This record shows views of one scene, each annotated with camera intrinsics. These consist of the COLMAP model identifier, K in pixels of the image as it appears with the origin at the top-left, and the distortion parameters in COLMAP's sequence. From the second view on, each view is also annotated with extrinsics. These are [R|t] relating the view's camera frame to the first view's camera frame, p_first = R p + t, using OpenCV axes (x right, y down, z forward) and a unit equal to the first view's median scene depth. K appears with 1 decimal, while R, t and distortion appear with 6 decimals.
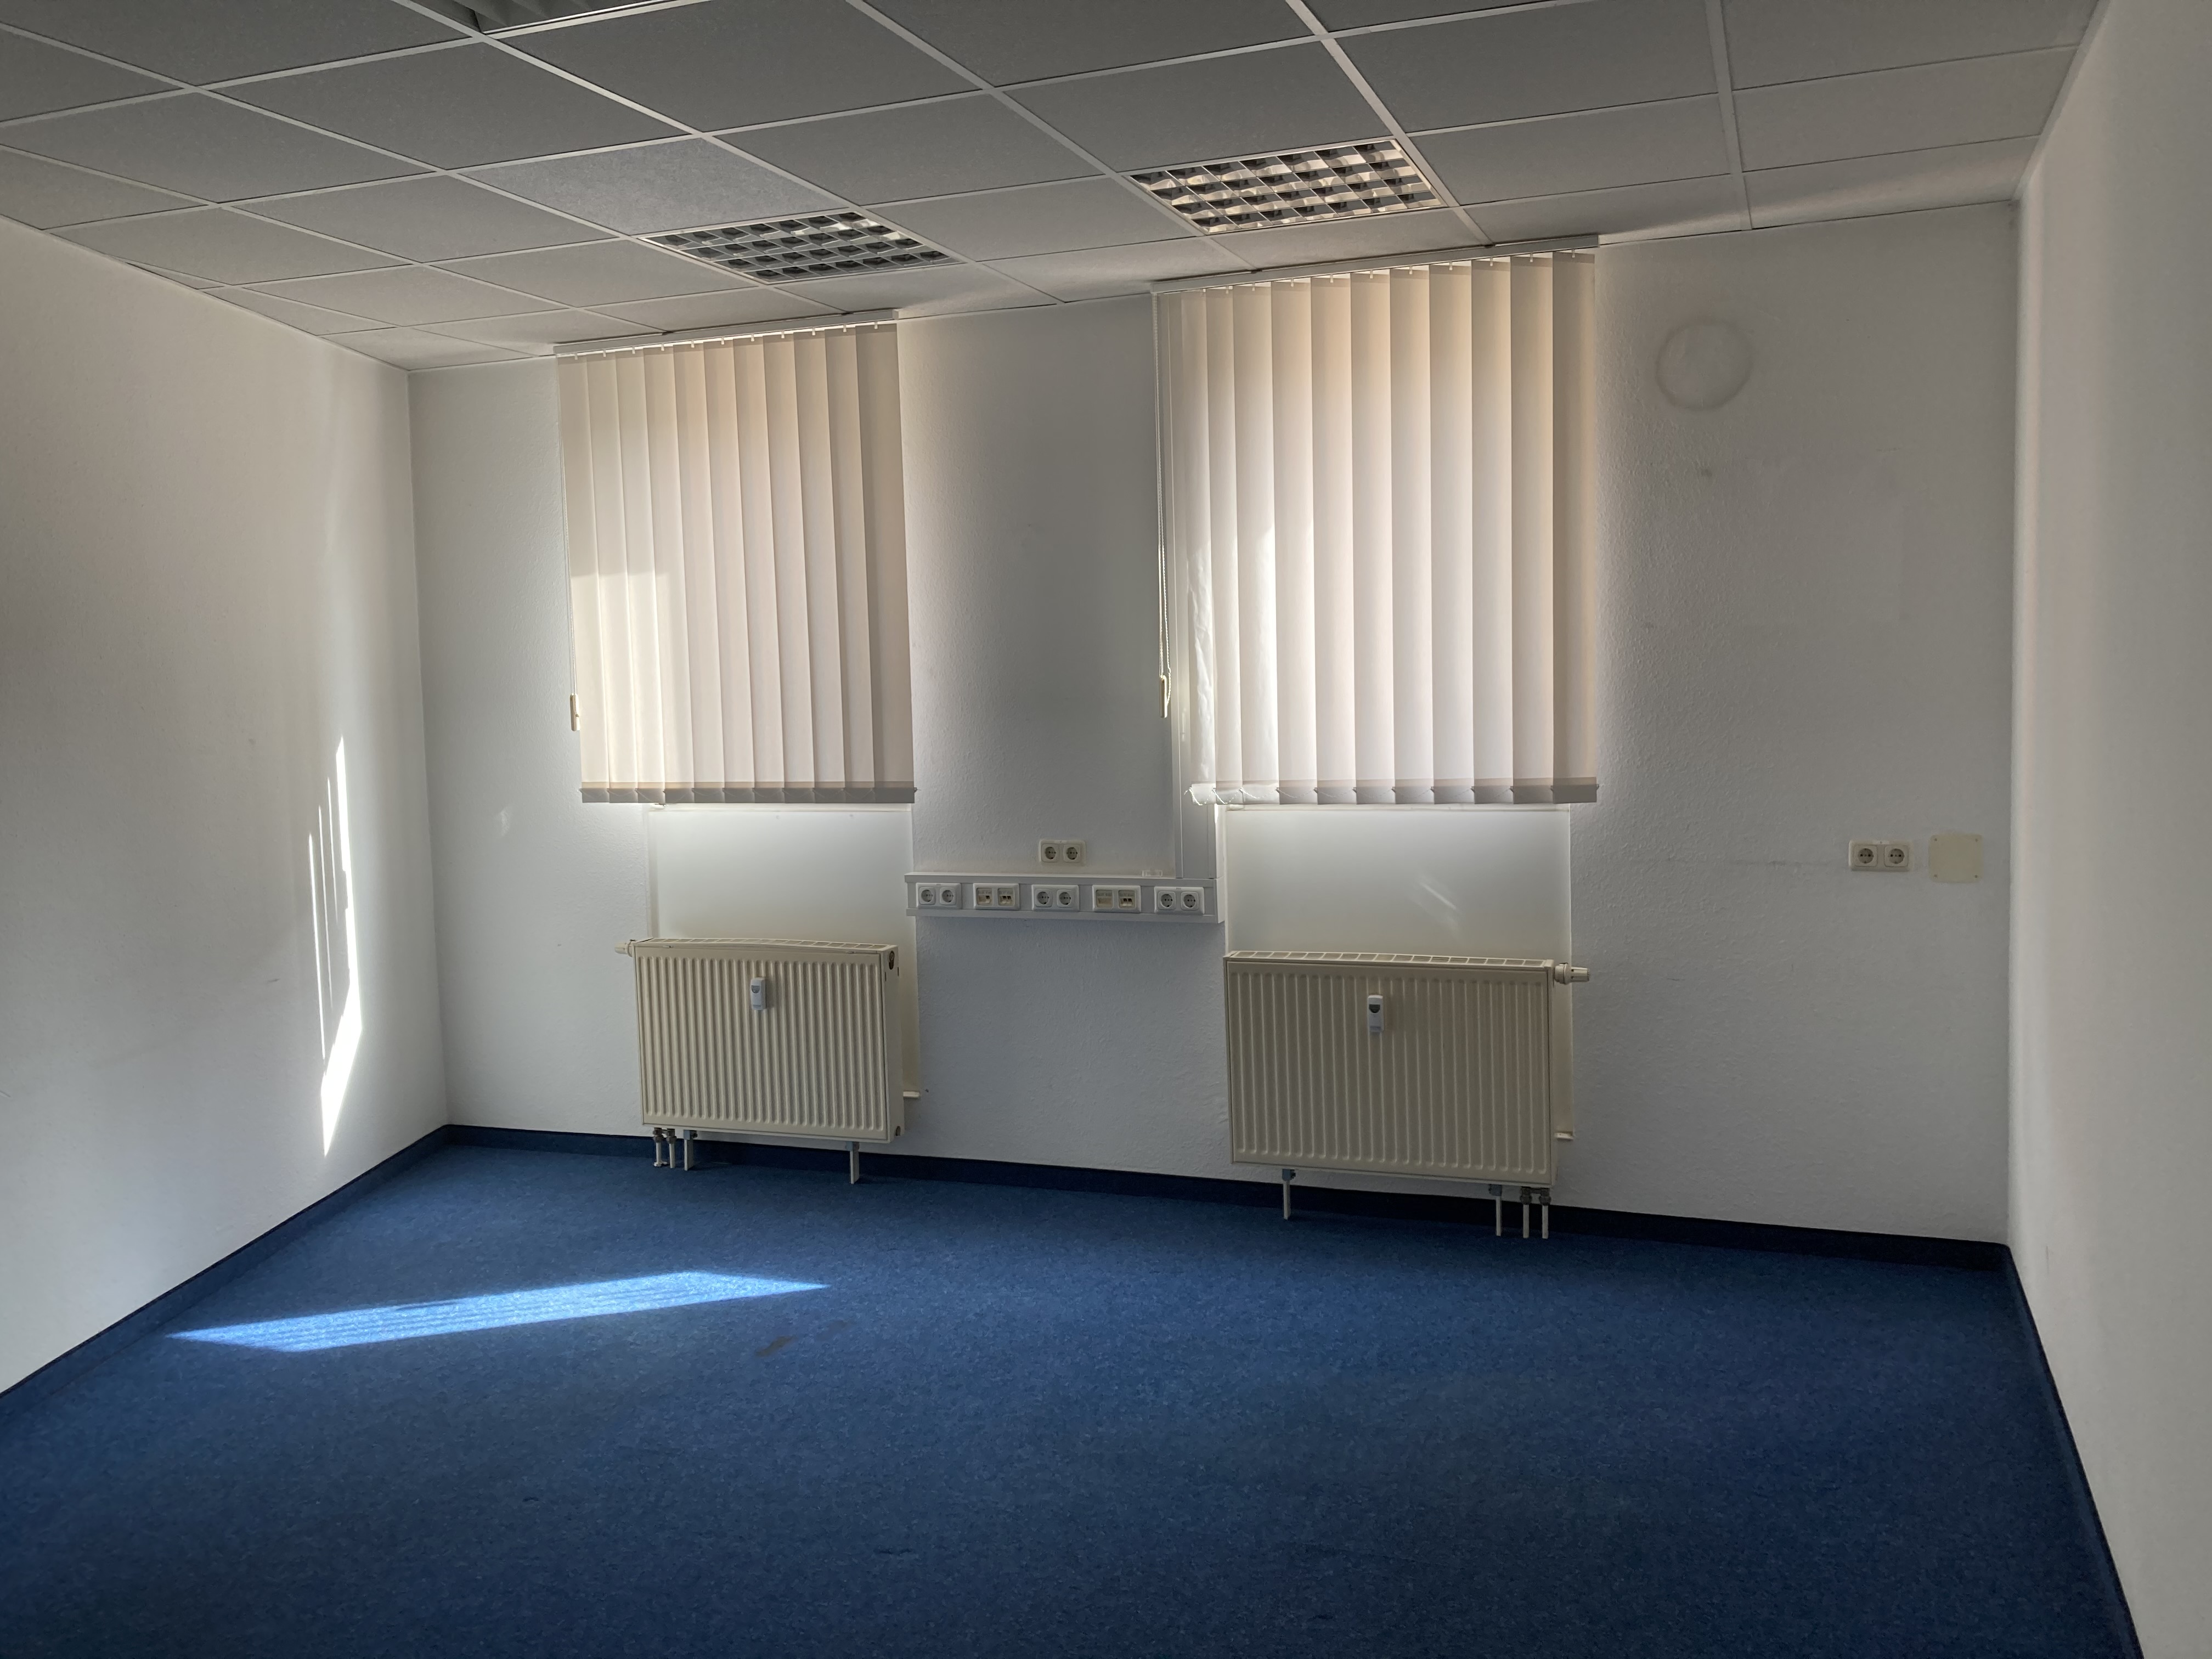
lens RADIAL K [[1810.9, 0, 1111.6], [0, 1810.9, 802.3], [0, 0, 1]] dist [-0.001224, -0.002986]
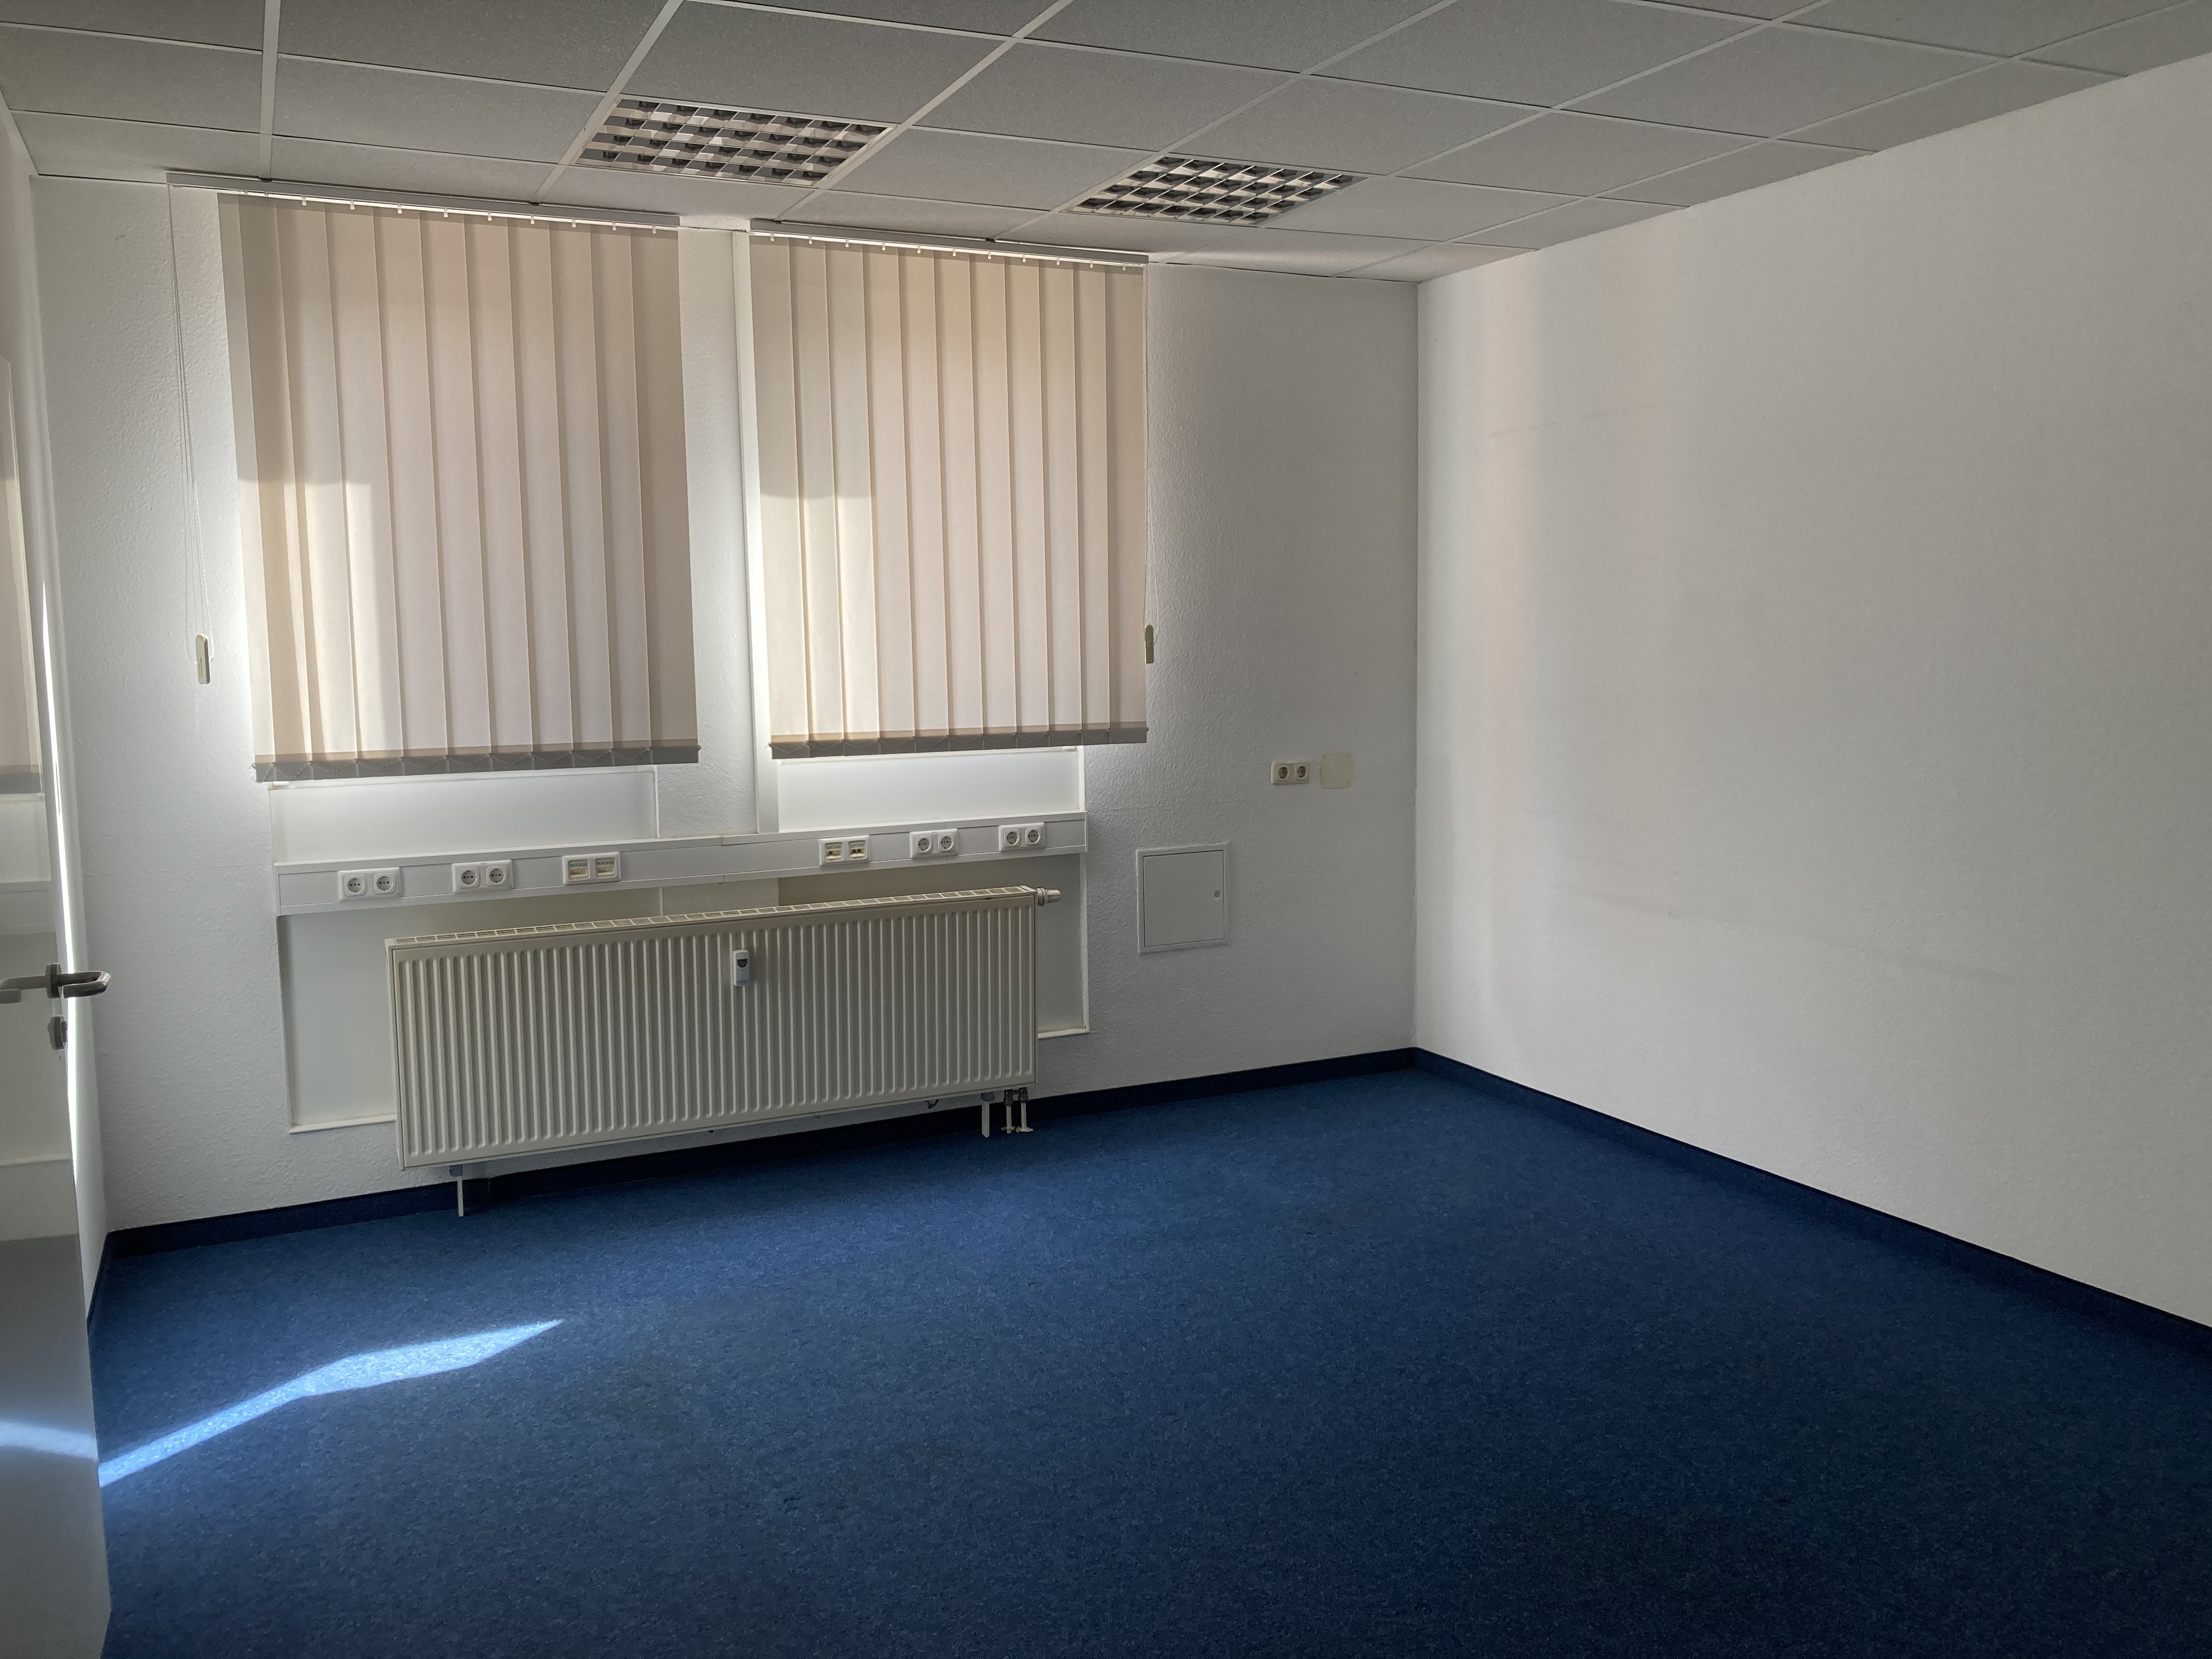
lens RADIAL K [[1810.9, 0, 1111.6], [0, 1810.9, 802.3], [0, 0, 1]] dist [-0.001224, -0.002986]
pose [[0.686999, -0.059025, 0.724257, -0.598209], [0.046852, 0.998220, 0.036911, -0.002634], [-0.725147, 0.008575, 0.688541, 0.207399]]
